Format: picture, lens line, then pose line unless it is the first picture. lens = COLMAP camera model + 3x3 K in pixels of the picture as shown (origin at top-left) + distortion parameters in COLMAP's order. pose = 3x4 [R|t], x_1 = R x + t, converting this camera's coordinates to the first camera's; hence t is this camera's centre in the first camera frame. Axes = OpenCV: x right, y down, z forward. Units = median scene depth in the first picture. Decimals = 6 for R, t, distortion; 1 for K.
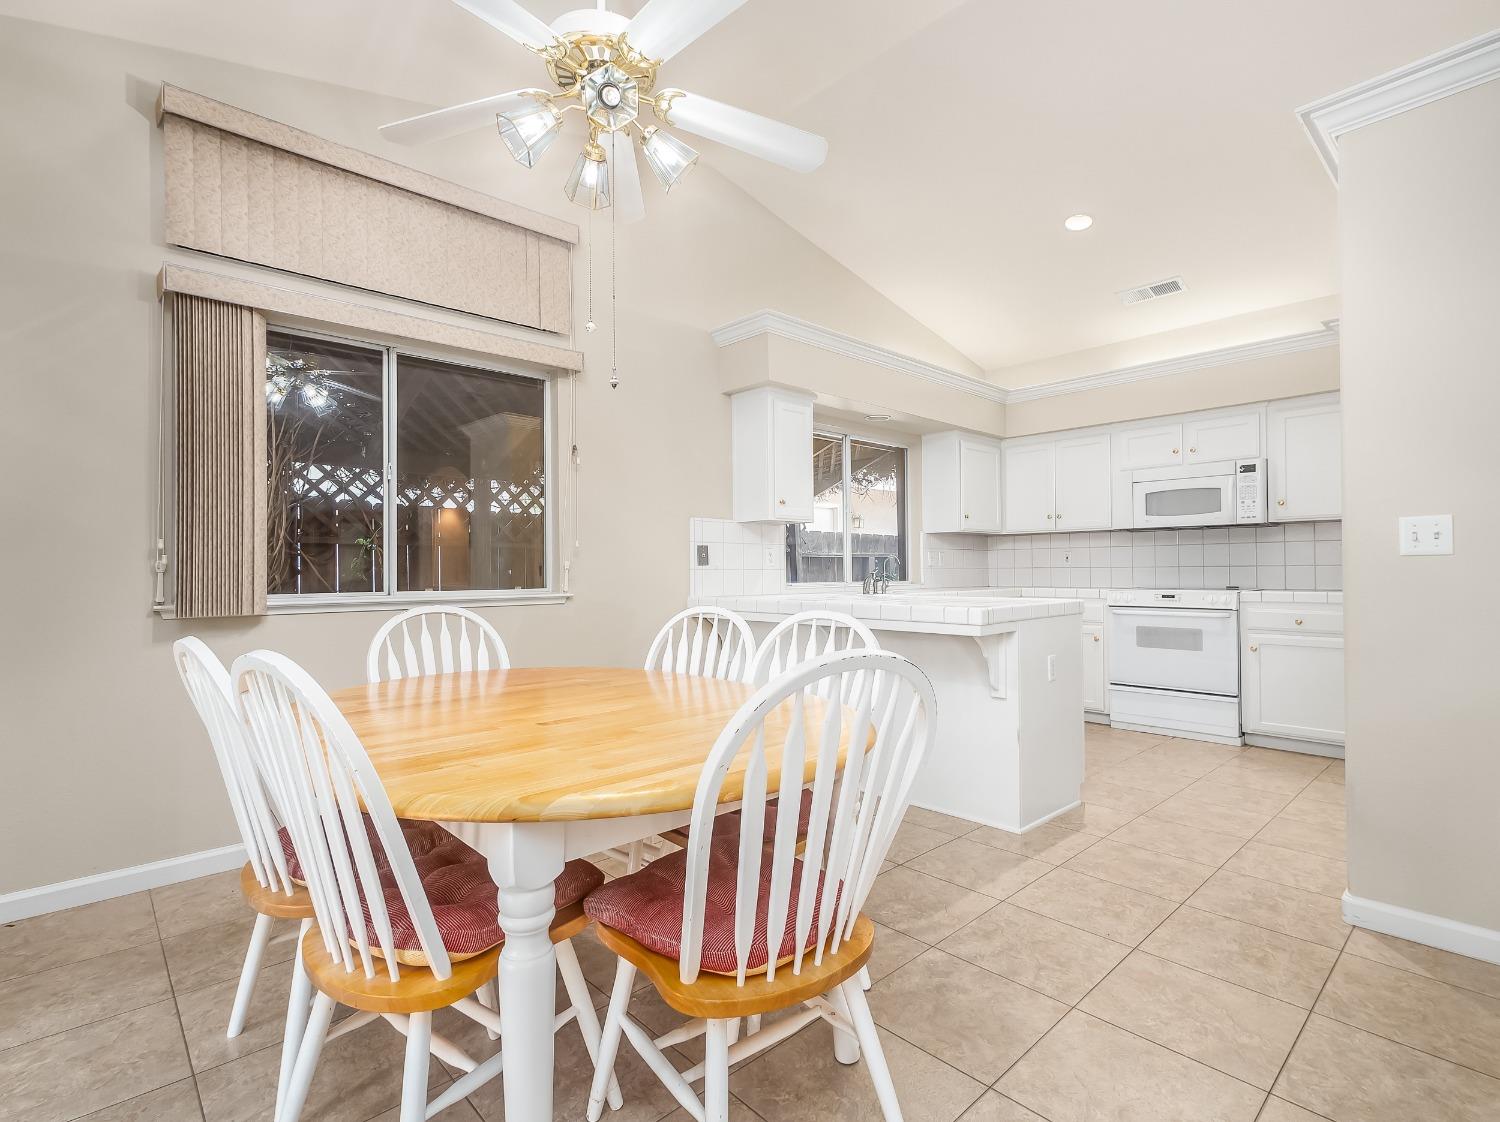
lens RADIAL K [[744.2, 0, 745.9], [0, 744.2, 559.7], [0, 0, 1]] dist [0.005000, 0.000976]
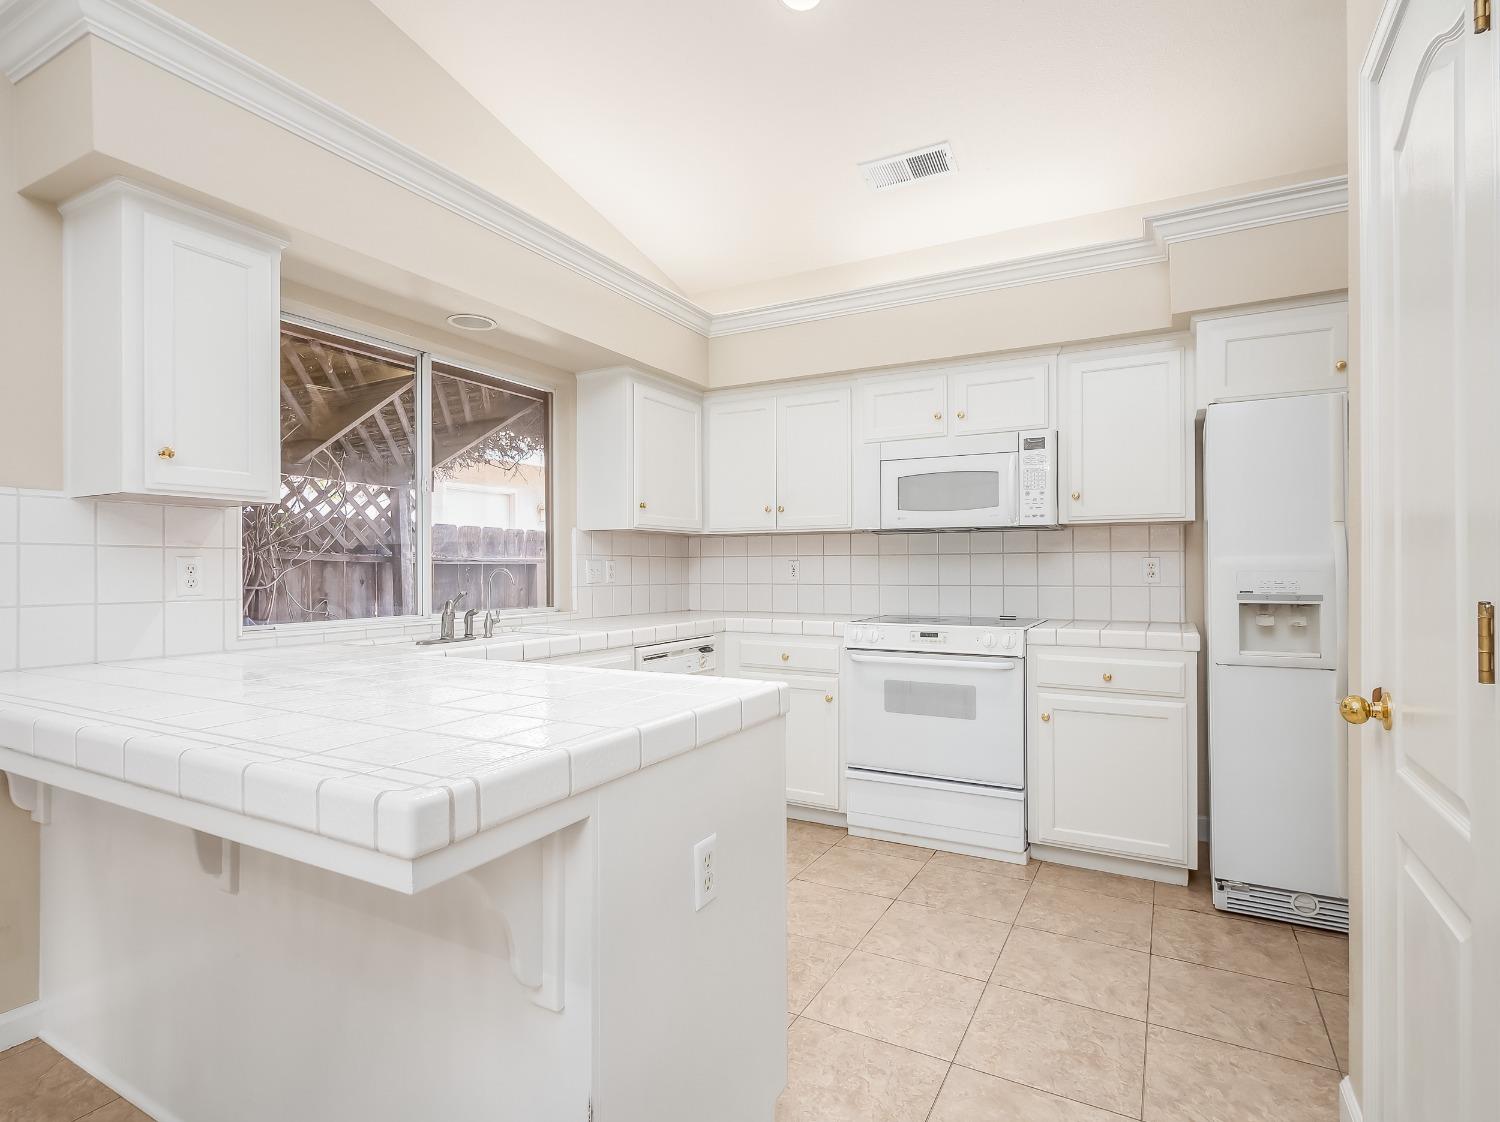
lens RADIAL K [[781.8, 0, 750.0], [0, 781.8, 561.0], [0, 0, 1]] dist [-0.000069, 0.000456]
pose [[0.948444, 0.006451, 0.316880, 0.207813], [-0.007784, 0.999965, 0.002941, -0.016387], [-0.316850, -0.005256, 0.948461, 0.414427]]
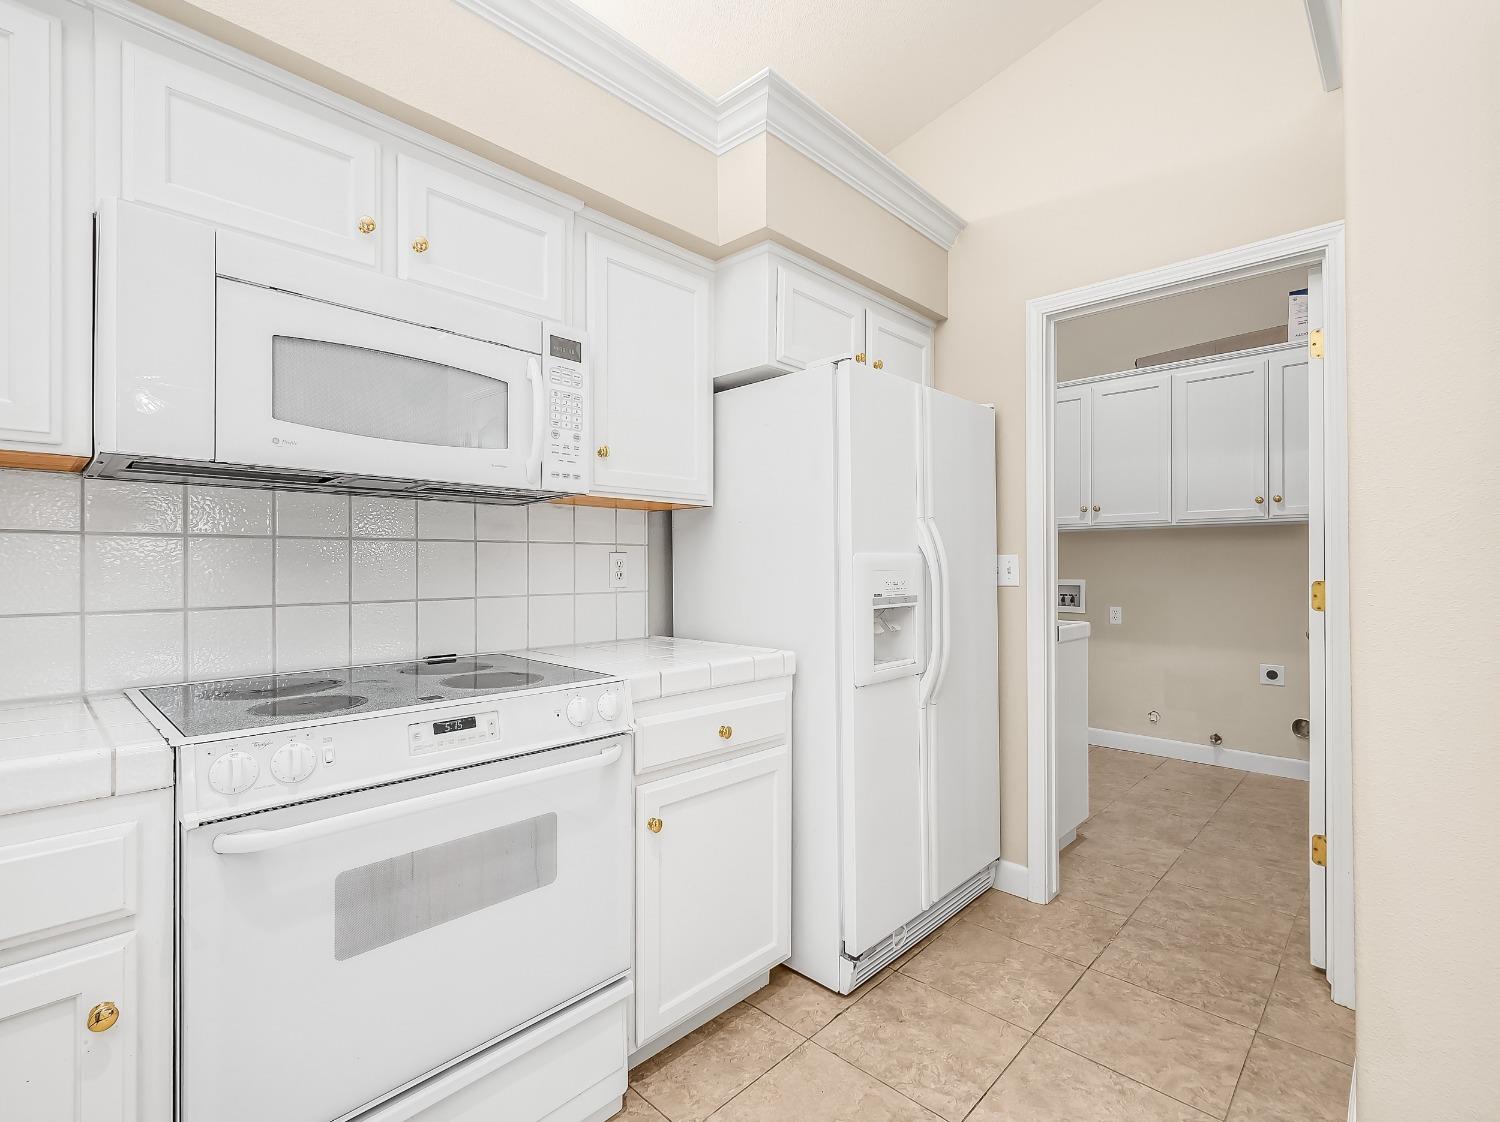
lens RADIAL K [[703.2, 0, 748.9], [0, 703.2, 567.5], [0, 0, 1]] dist [0.001890, -0.000310]
pose [[-0.066491, 0.004747, 0.997776, 0.309397], [-0.011095, 0.999923, -0.005496, -0.008830], [-0.997725, -0.011436, -0.066433, 0.936416]]
